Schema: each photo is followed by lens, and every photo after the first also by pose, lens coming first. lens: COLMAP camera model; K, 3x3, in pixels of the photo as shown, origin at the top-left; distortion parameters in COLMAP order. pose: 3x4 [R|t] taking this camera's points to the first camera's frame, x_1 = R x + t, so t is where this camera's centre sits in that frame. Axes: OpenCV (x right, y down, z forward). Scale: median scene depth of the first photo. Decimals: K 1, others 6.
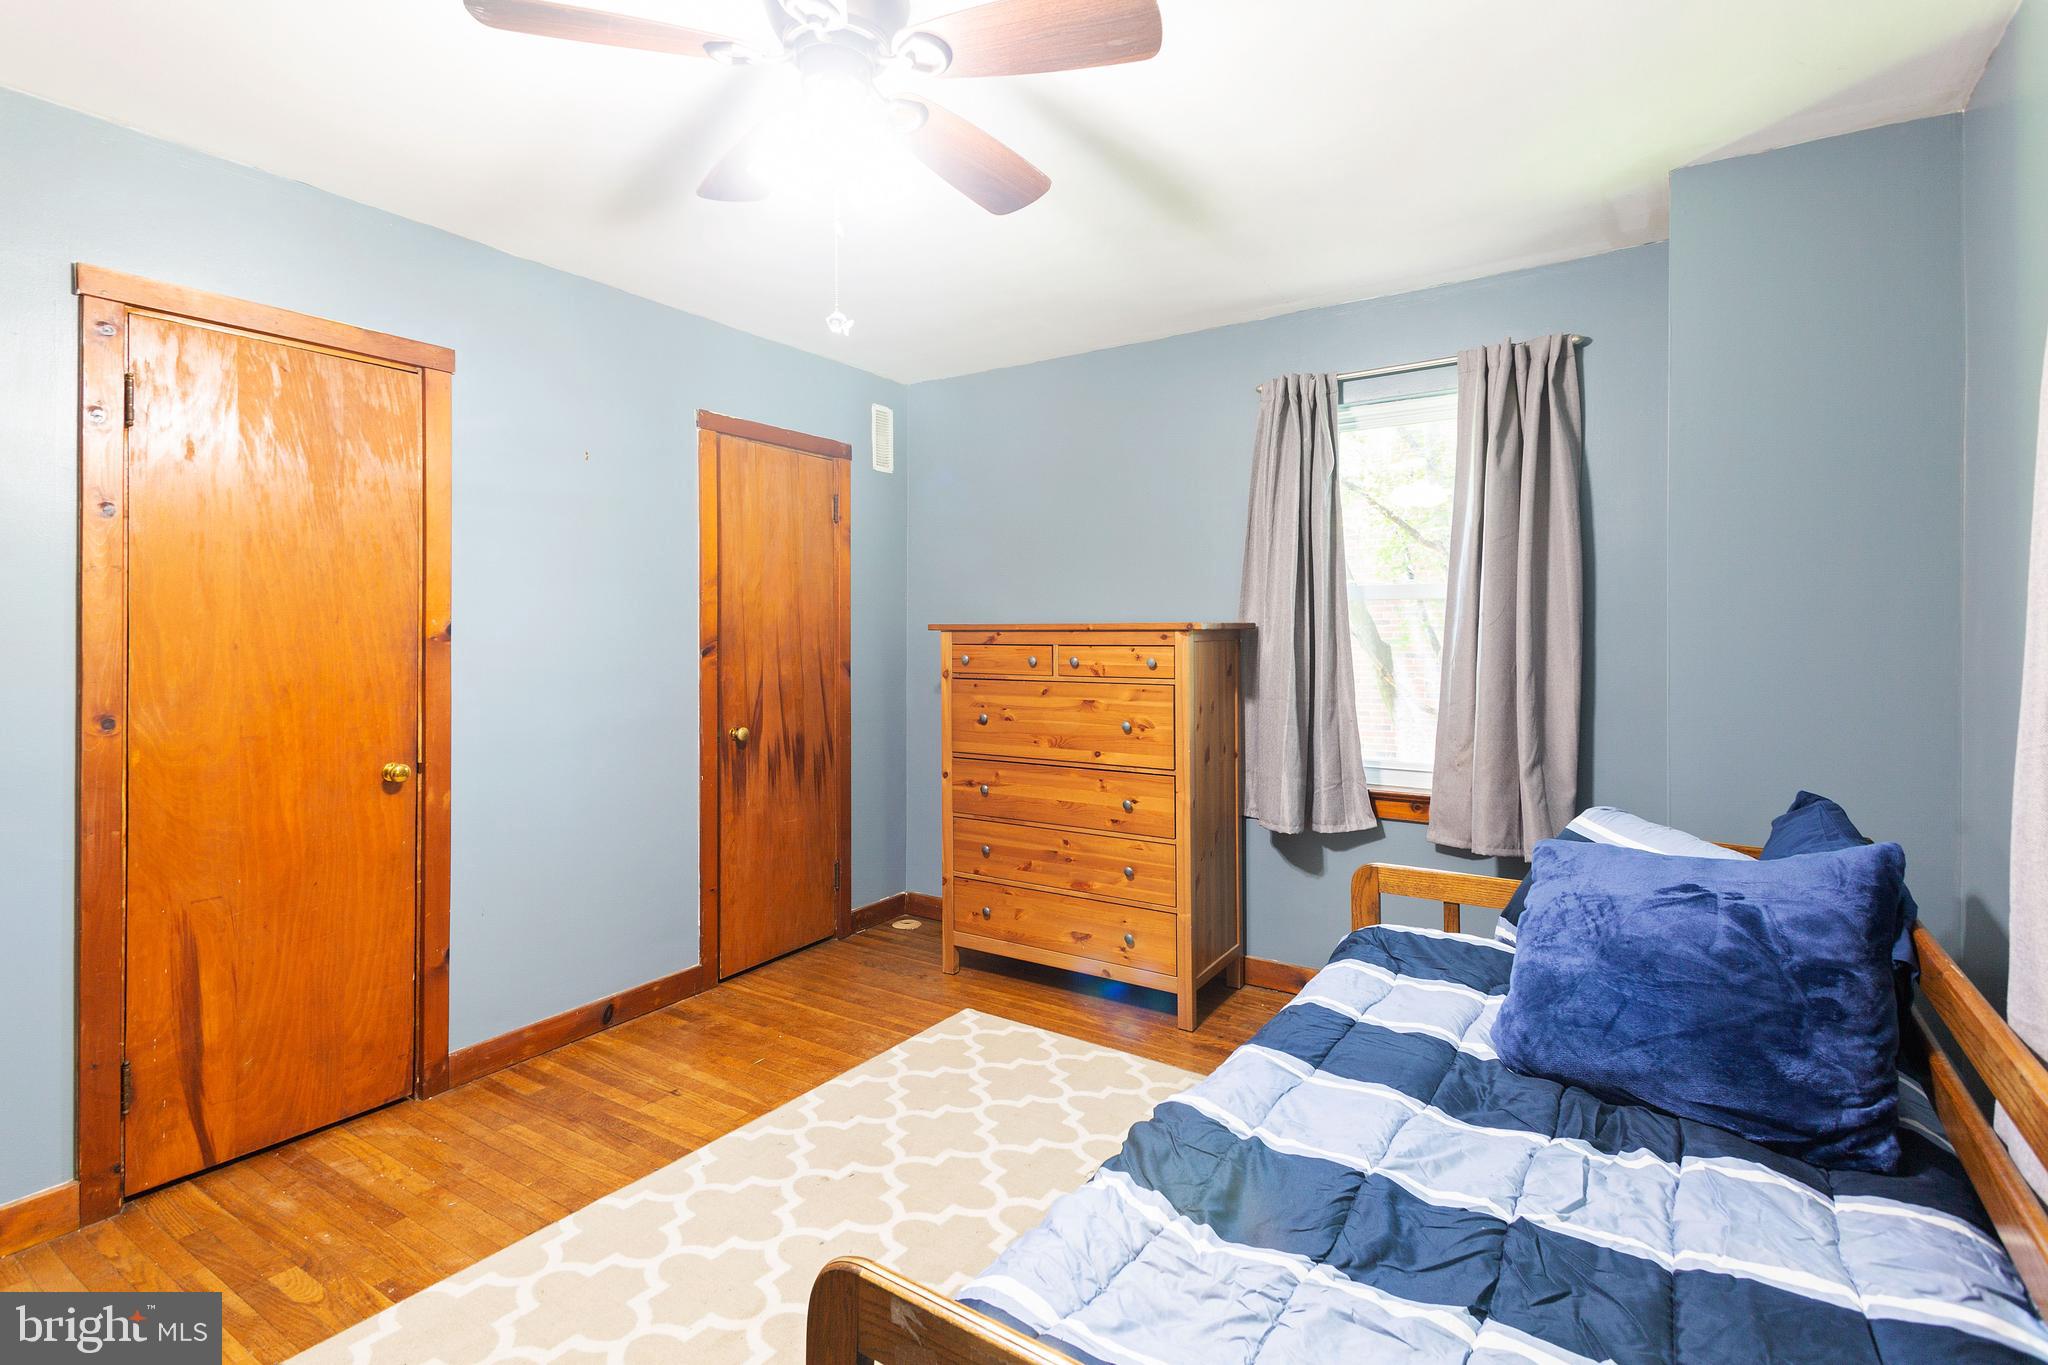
lens RADIAL K [[976.6, 0, 1016.7], [0, 976.6, 626.7], [0, 0, 1]] dist [0.003229, -0.000057]
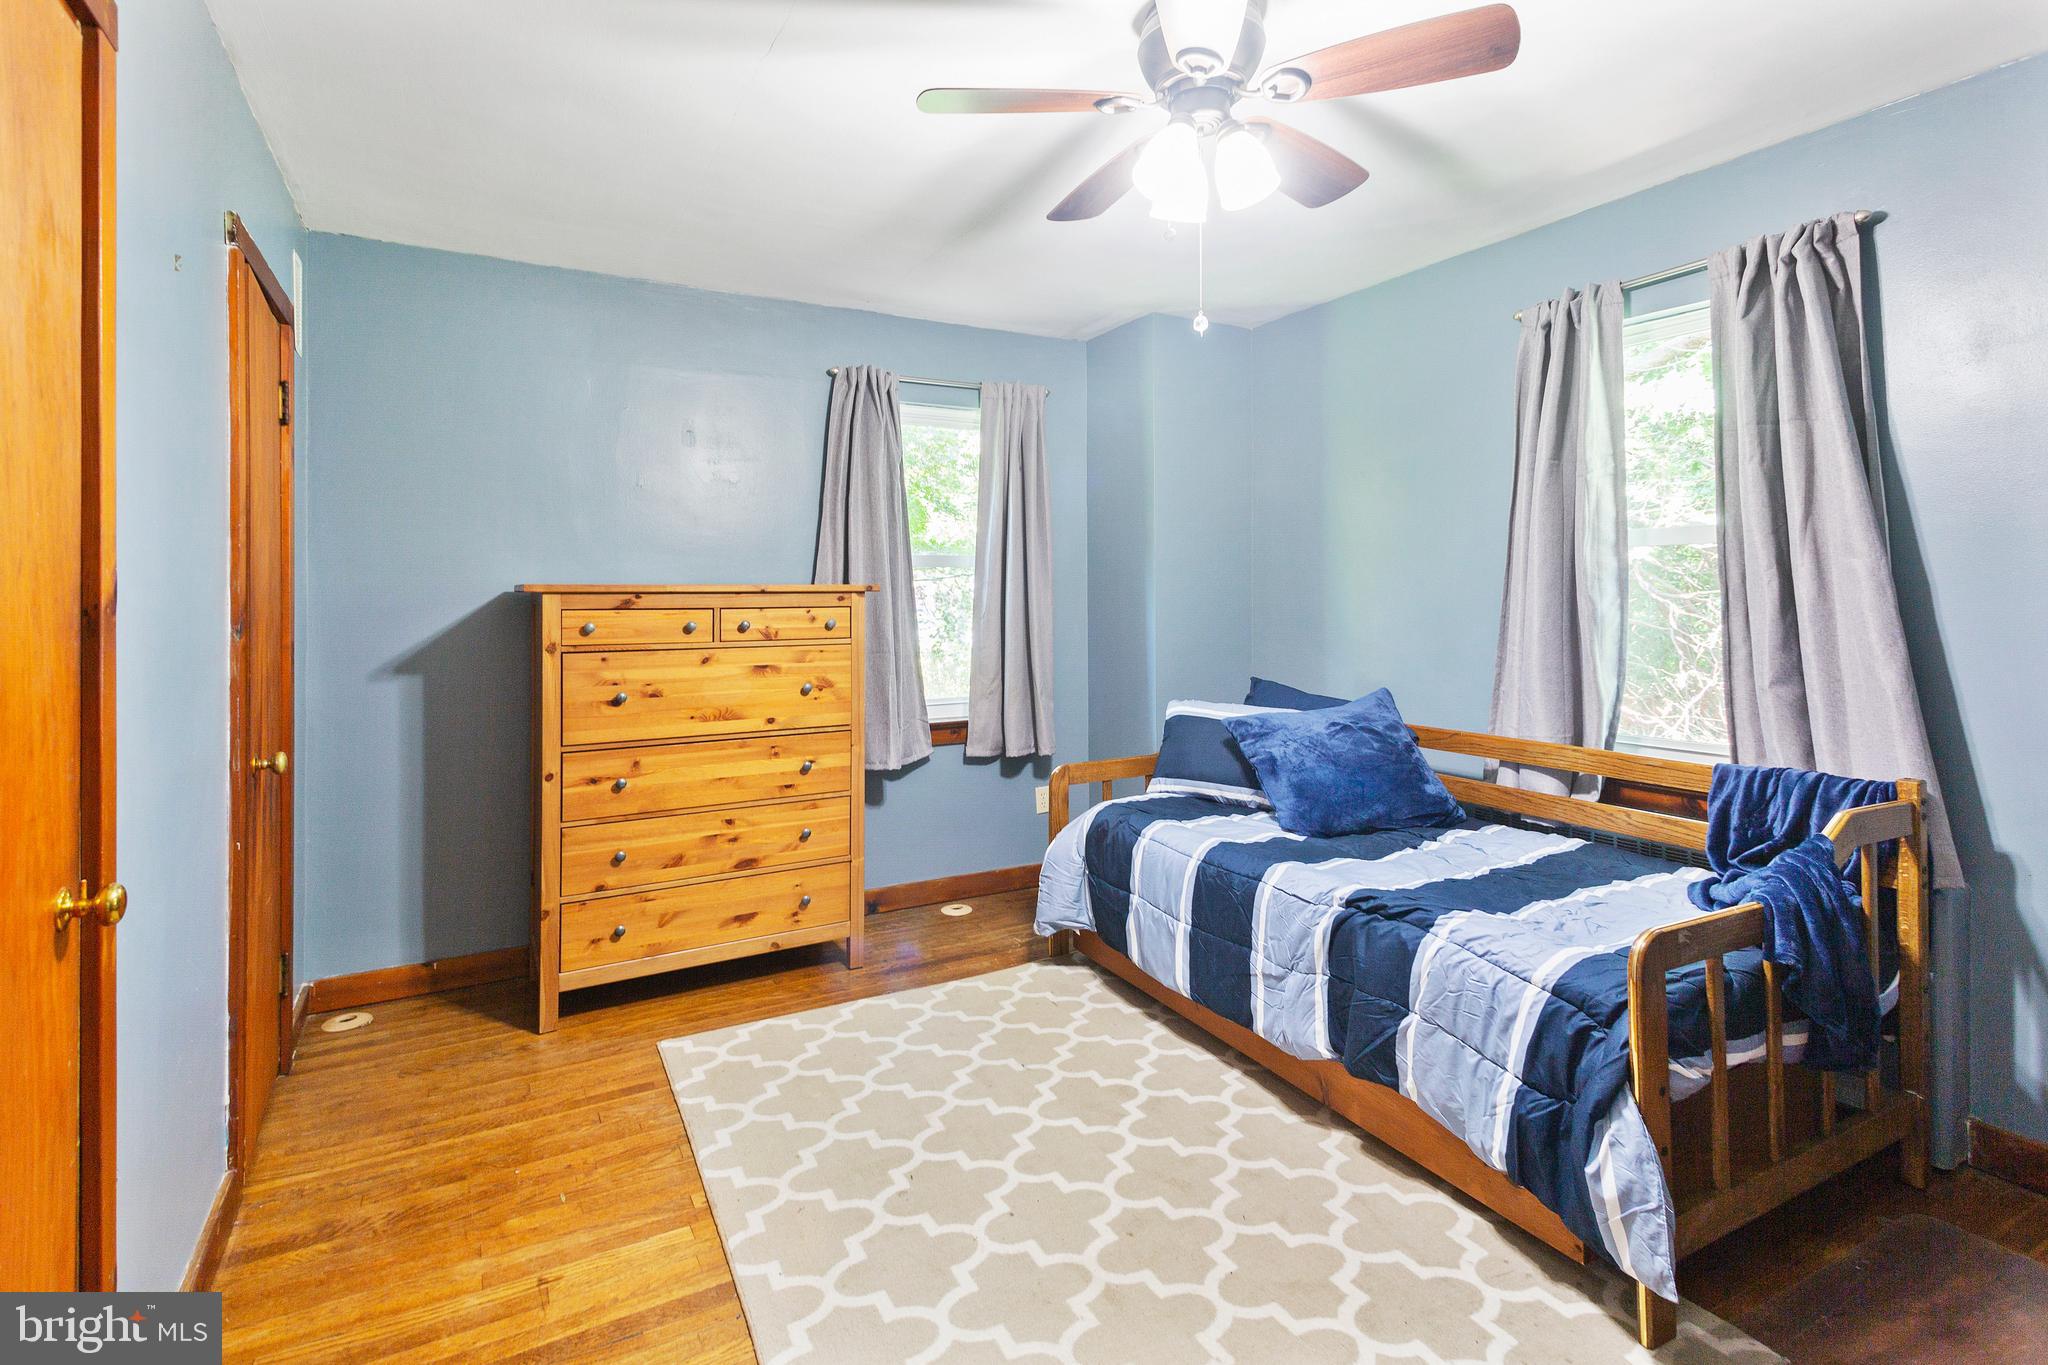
lens RADIAL K [[992.7, 0, 1019.0], [0, 992.7, 591.7], [0, 0, 1]] dist [0.034347, -0.014092]
pose [[0.465874, 0.000107, 0.884851, -0.824390], [0.001613, 0.999998, -0.000970, 0.006007], [-0.884850, 0.001879, 0.465873, 0.397956]]
